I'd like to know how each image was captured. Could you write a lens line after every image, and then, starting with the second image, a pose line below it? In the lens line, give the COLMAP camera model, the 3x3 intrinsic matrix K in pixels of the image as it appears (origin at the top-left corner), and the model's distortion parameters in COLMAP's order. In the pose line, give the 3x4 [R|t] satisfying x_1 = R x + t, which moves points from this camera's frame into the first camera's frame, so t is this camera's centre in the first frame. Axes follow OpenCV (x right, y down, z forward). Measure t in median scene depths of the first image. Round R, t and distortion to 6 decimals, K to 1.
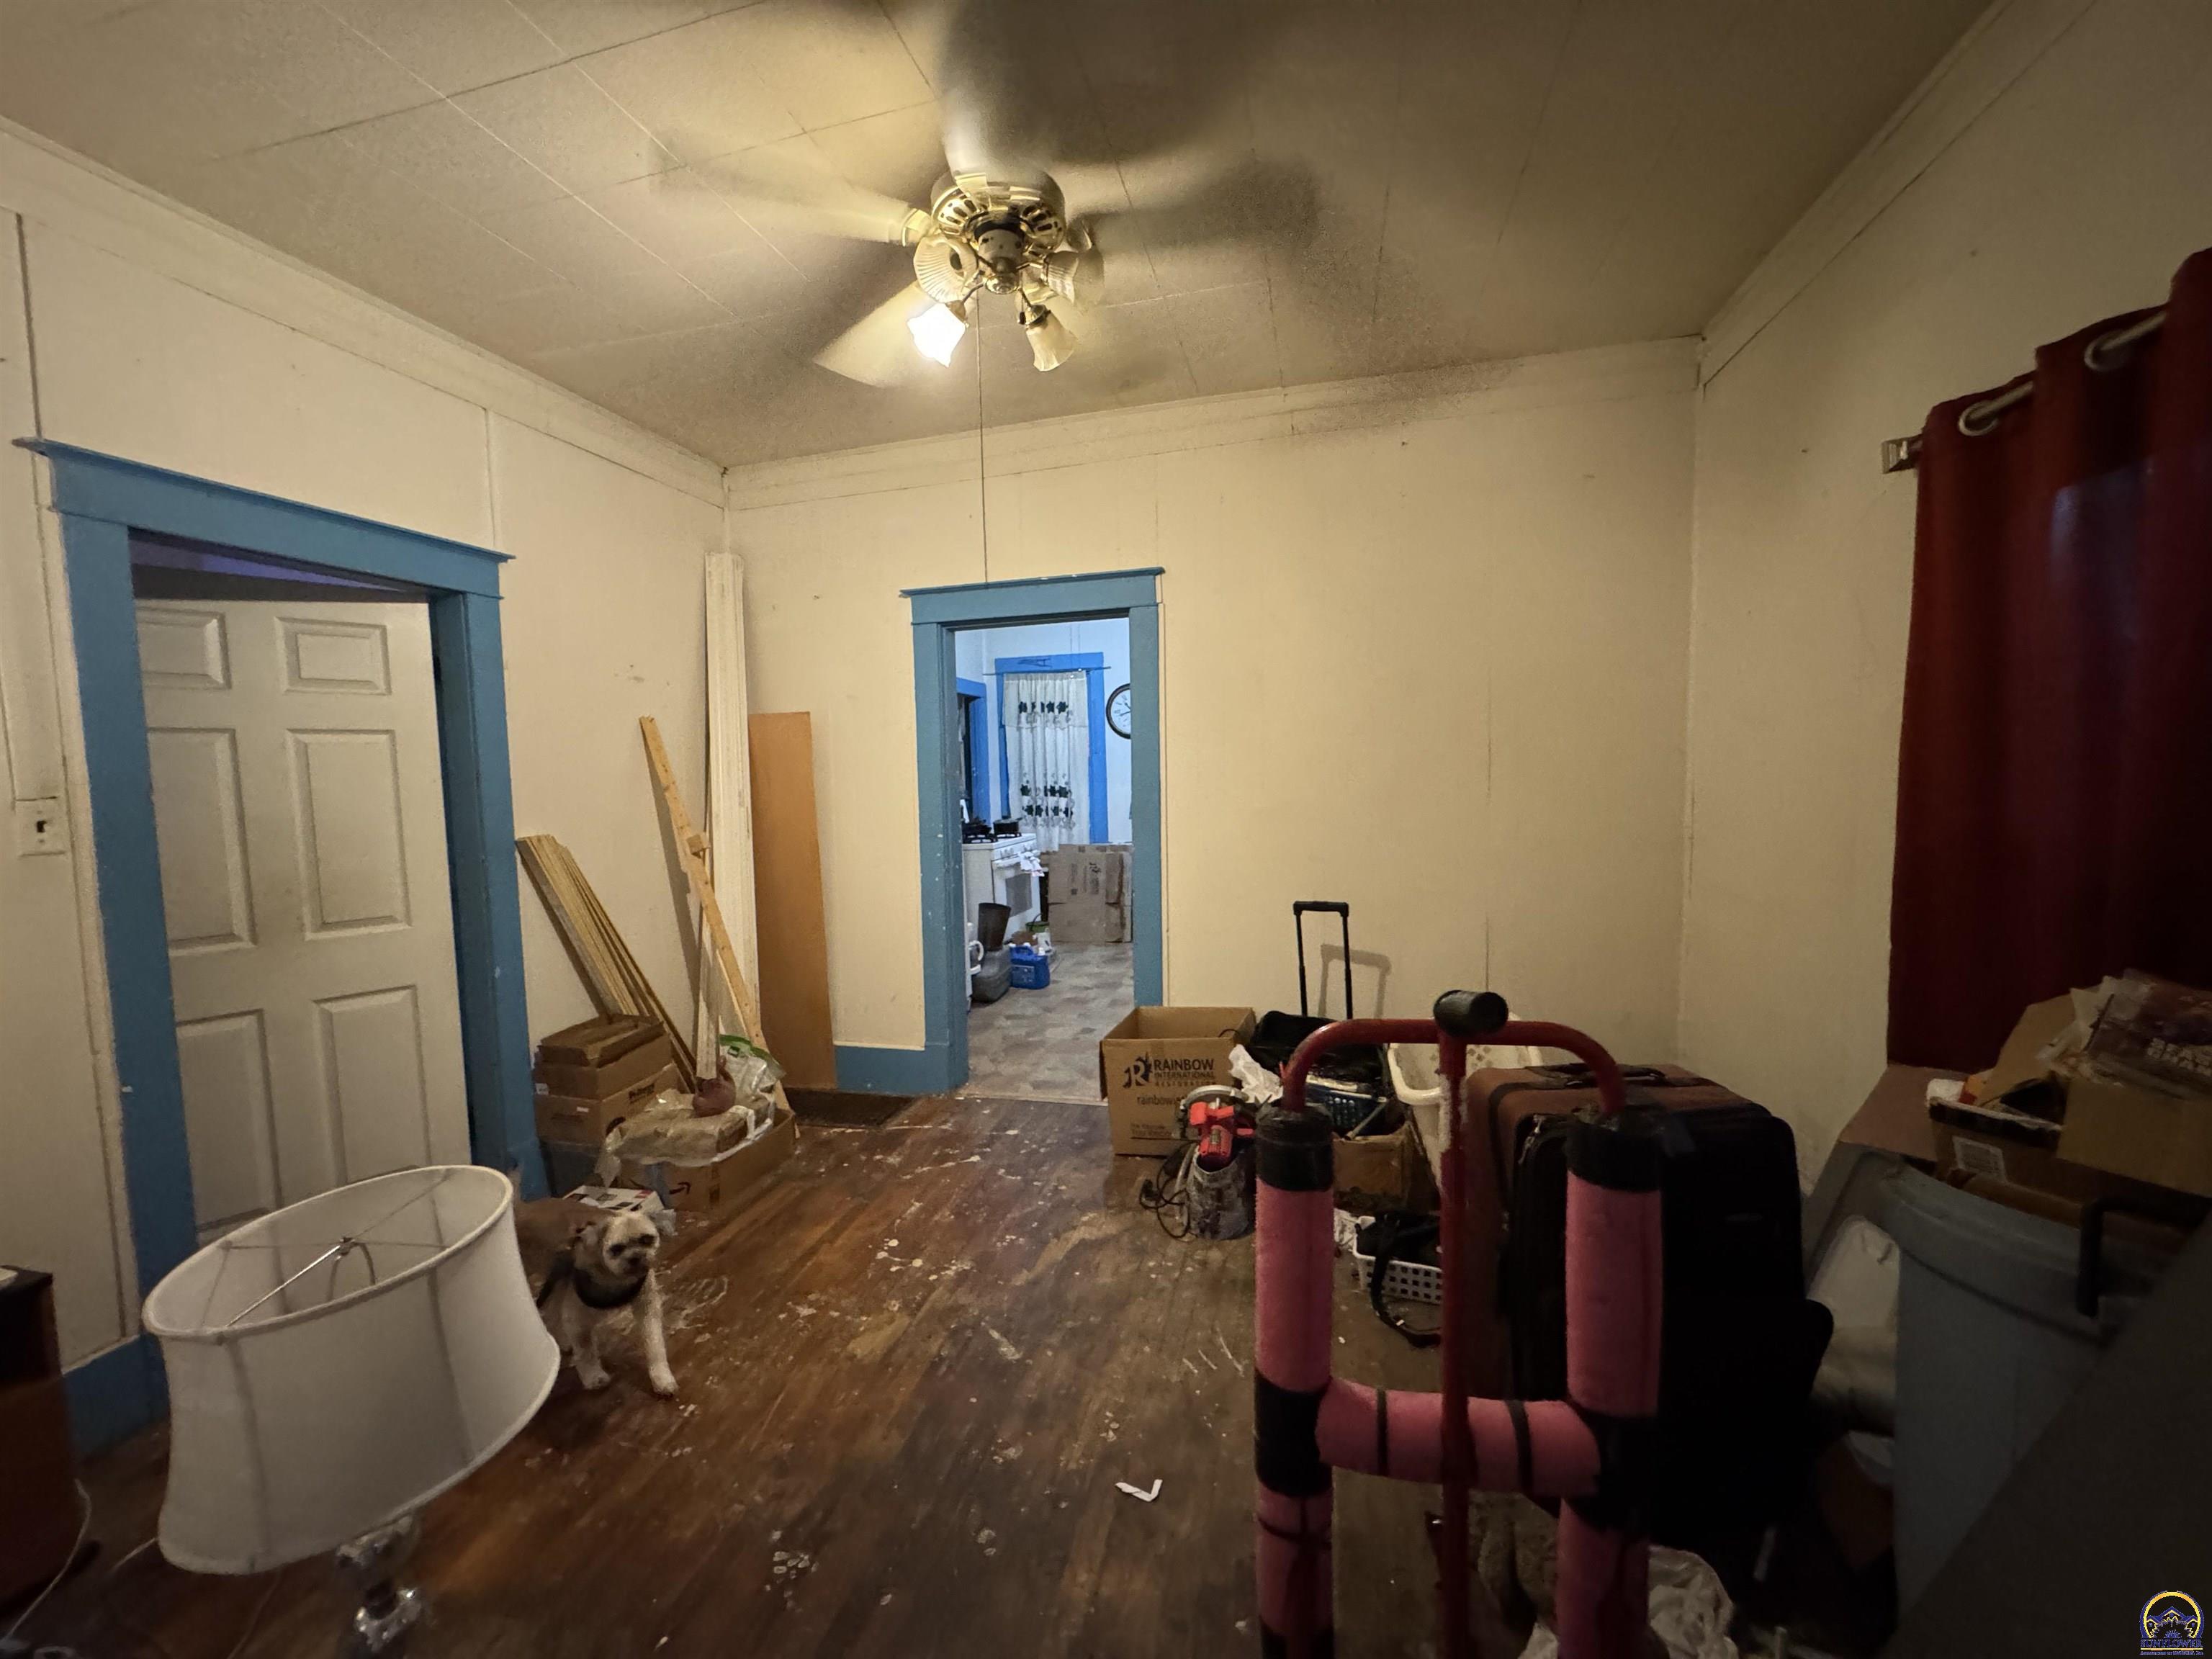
lens RADIAL K [[892.5, 0, 1109.2], [0, 892.5, 835.8], [0, 0, 1]] dist [-0.003350, 0.000050]
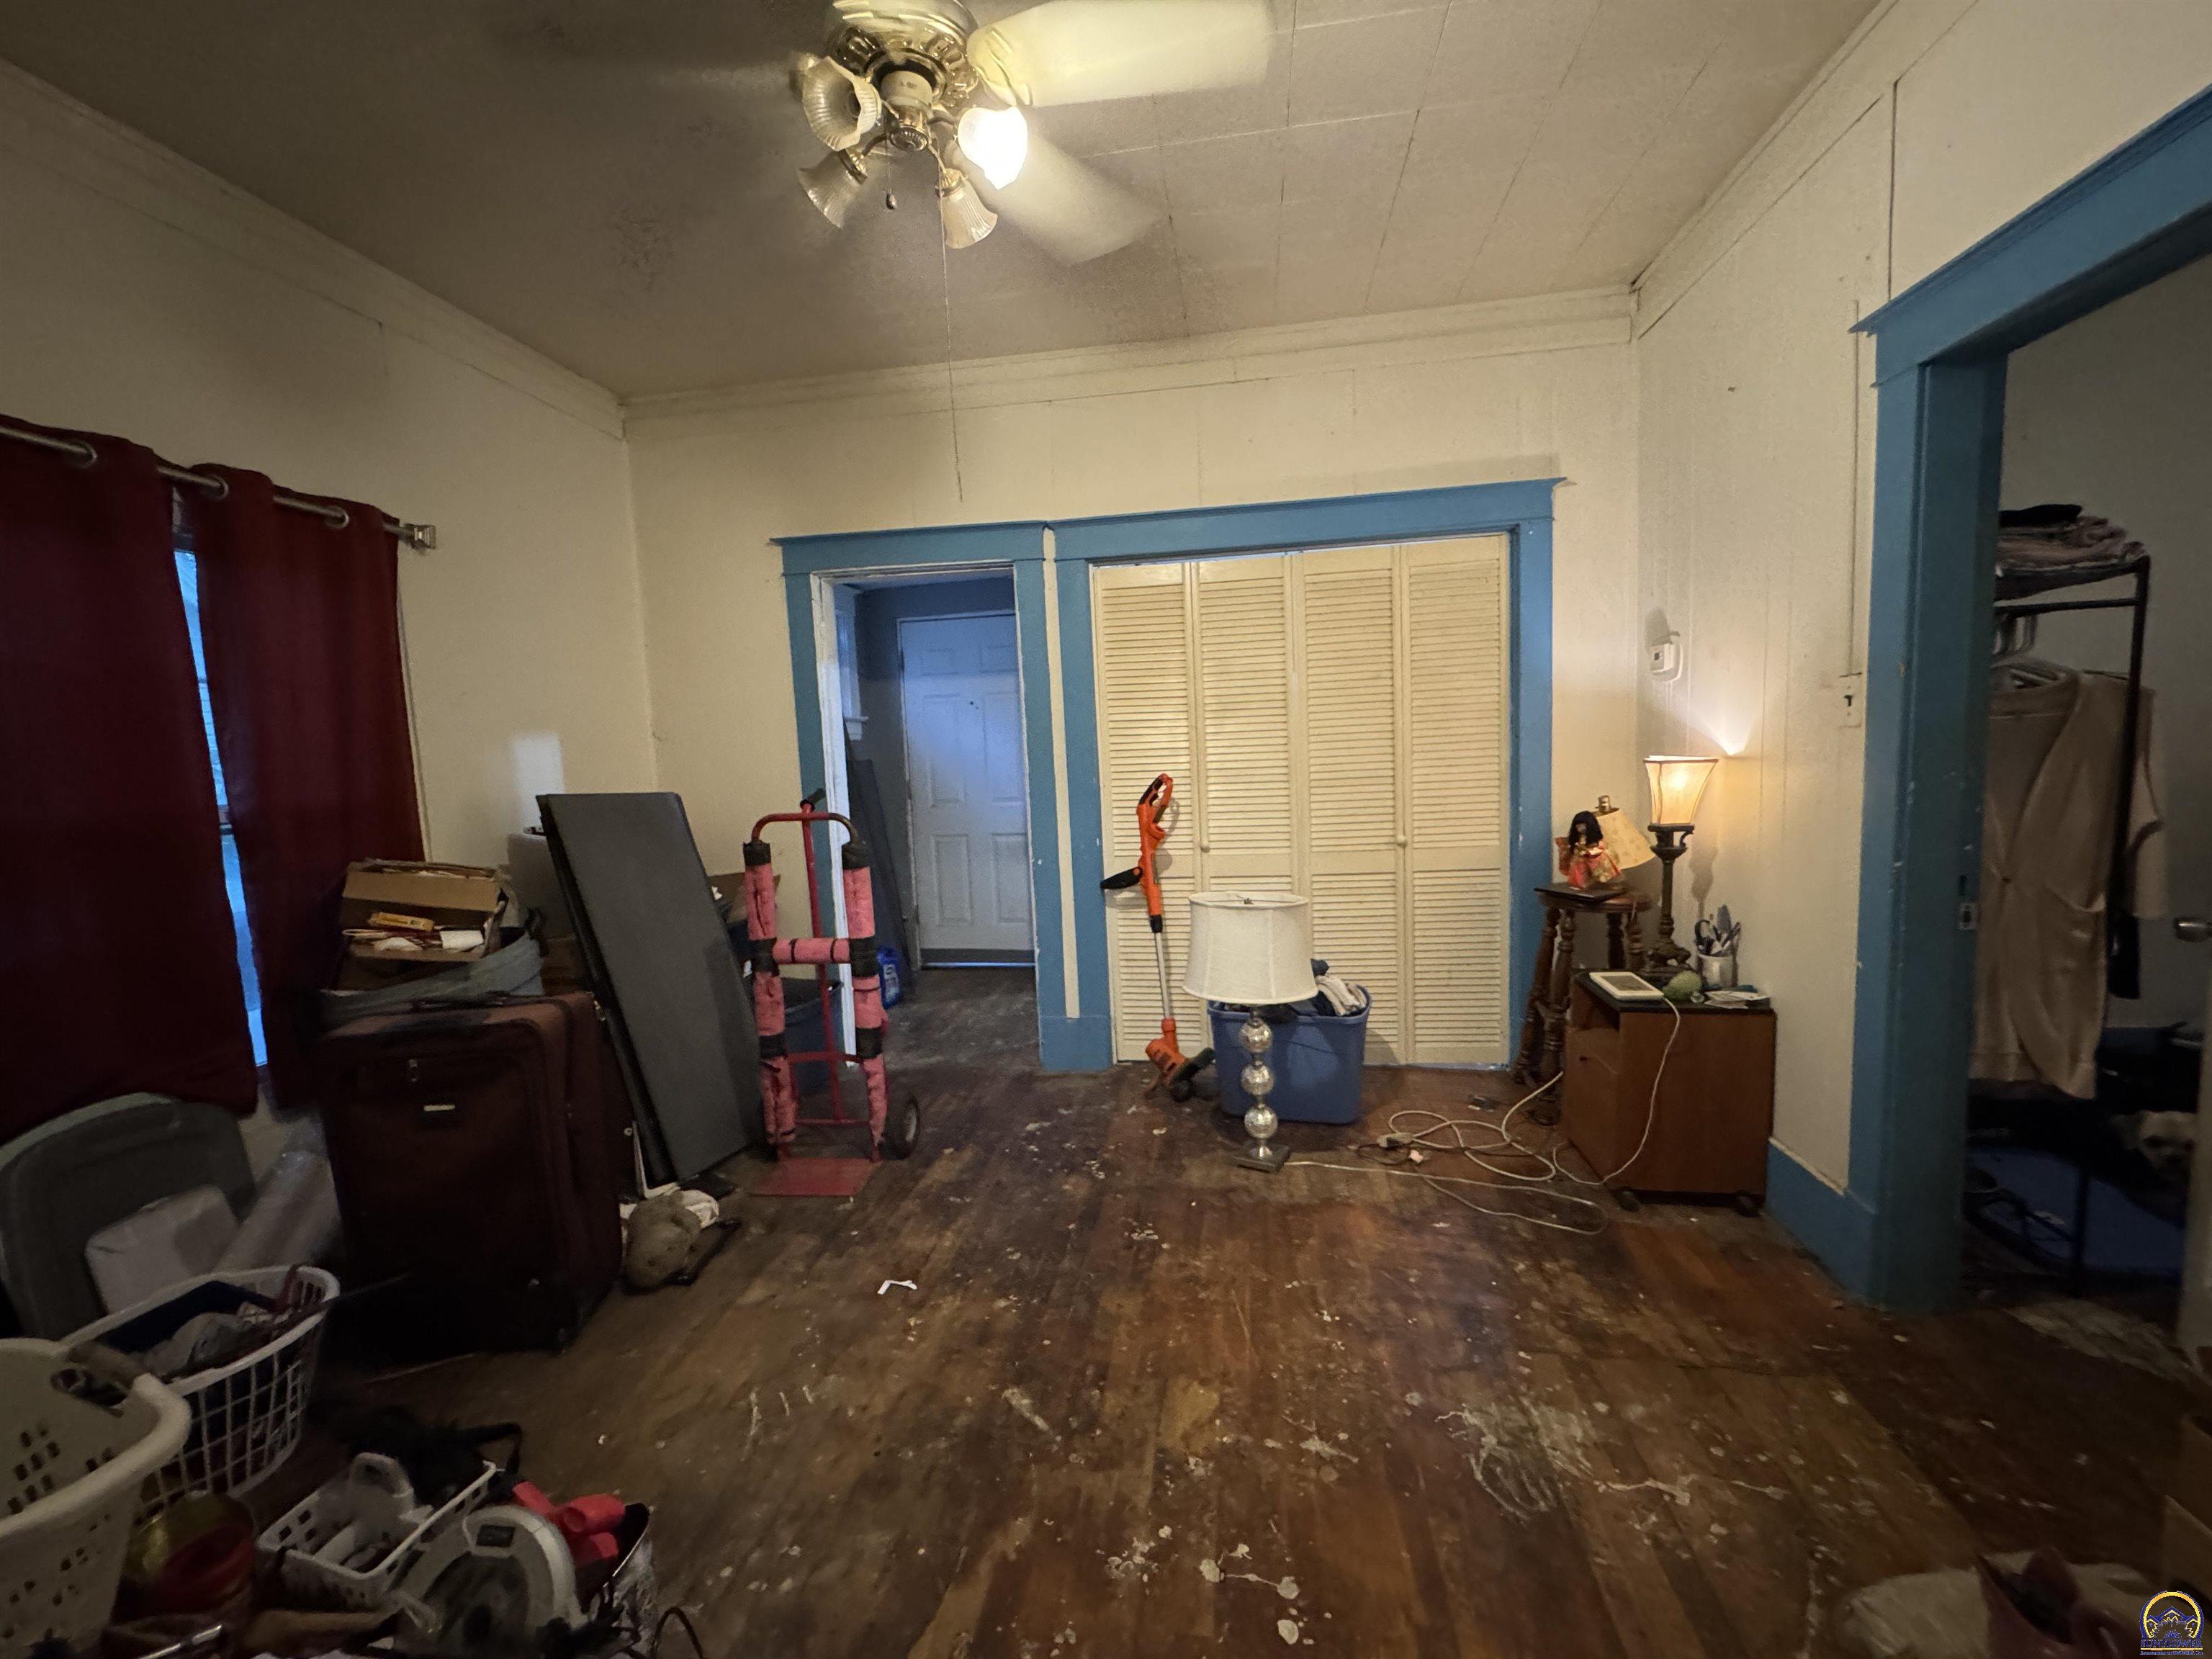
lens RADIAL K [[892.5, 0, 1112.9], [0, 892.5, 830.8], [0, 0, 1]] dist [-0.003350, 0.000050]
pose [[-0.993581, 0.078775, -0.081183, -0.157564], [0.063771, 0.982822, 0.173187, -0.077079], [0.093431, 0.166898, -0.981537, 1.569589]]
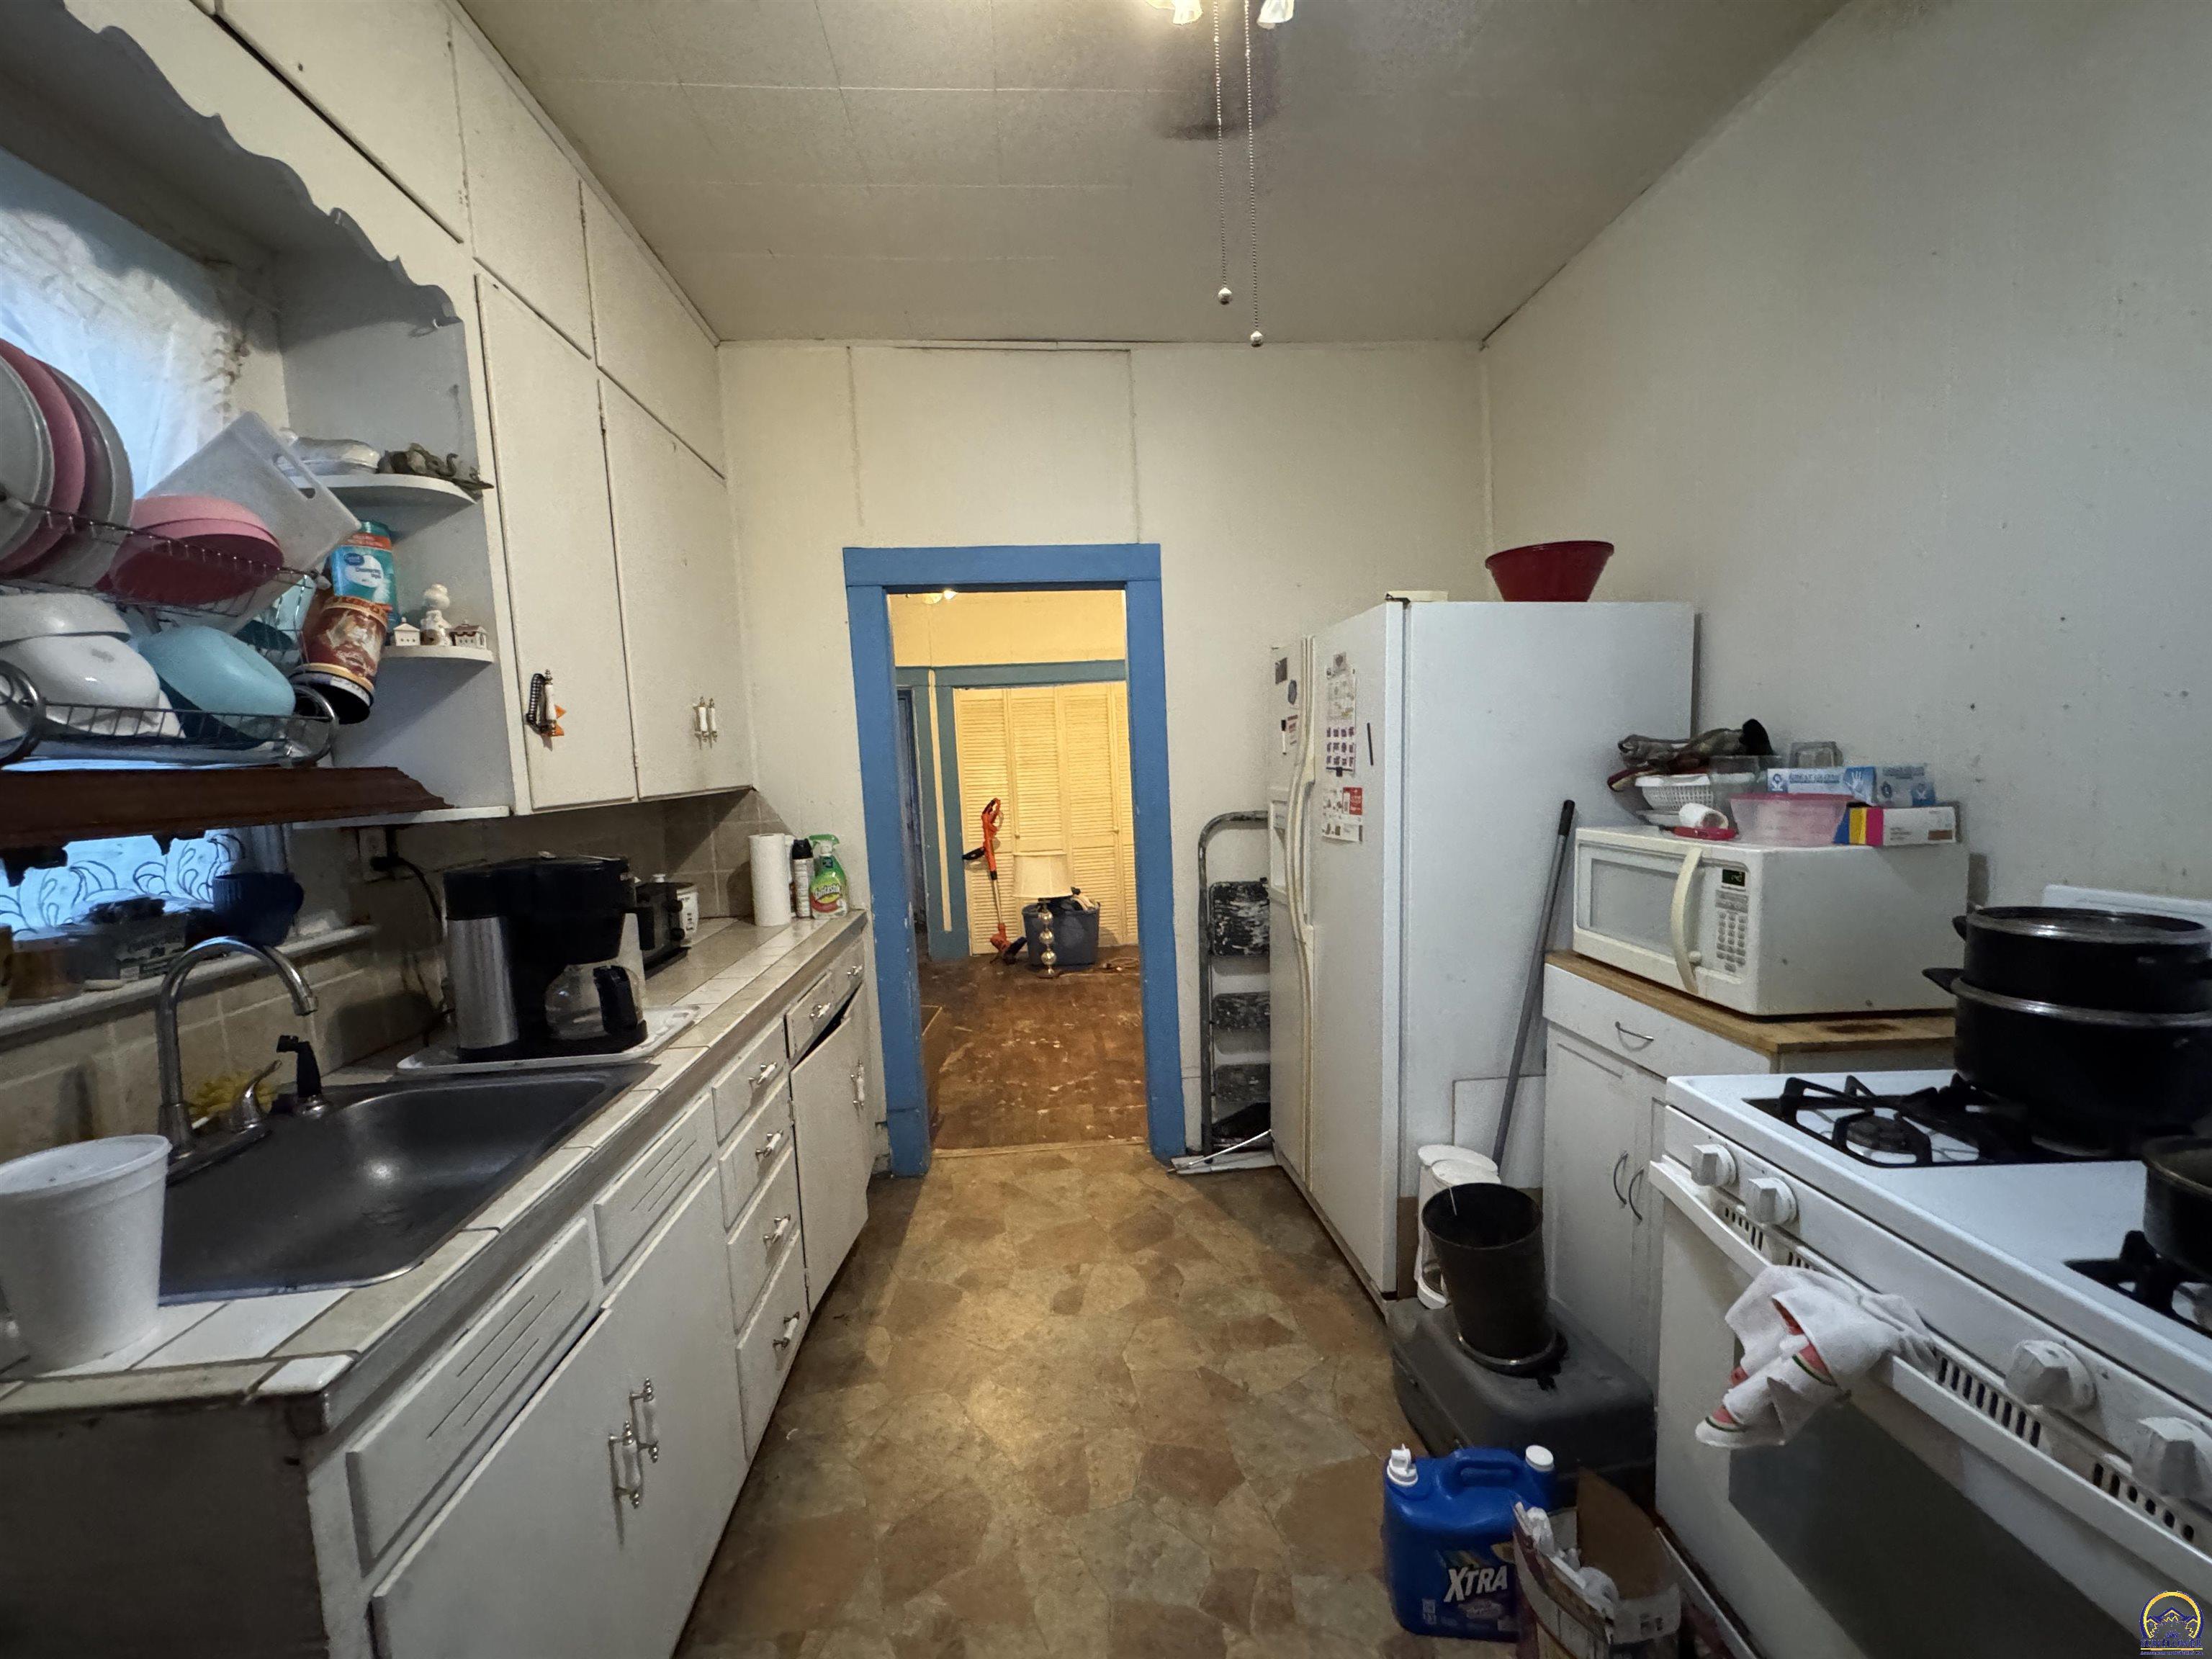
lens RADIAL K [[892.5, 0, 1112.2], [0, 892.5, 836.9], [0, 0, 1]] dist [-0.003350, 0.000050]
pose [[-0.946557, 0.098754, -0.307048, 0.153307], [0.049864, 0.985334, 0.163191, -0.225693], [0.318660, 0.139159, -0.937598, 2.867340]]
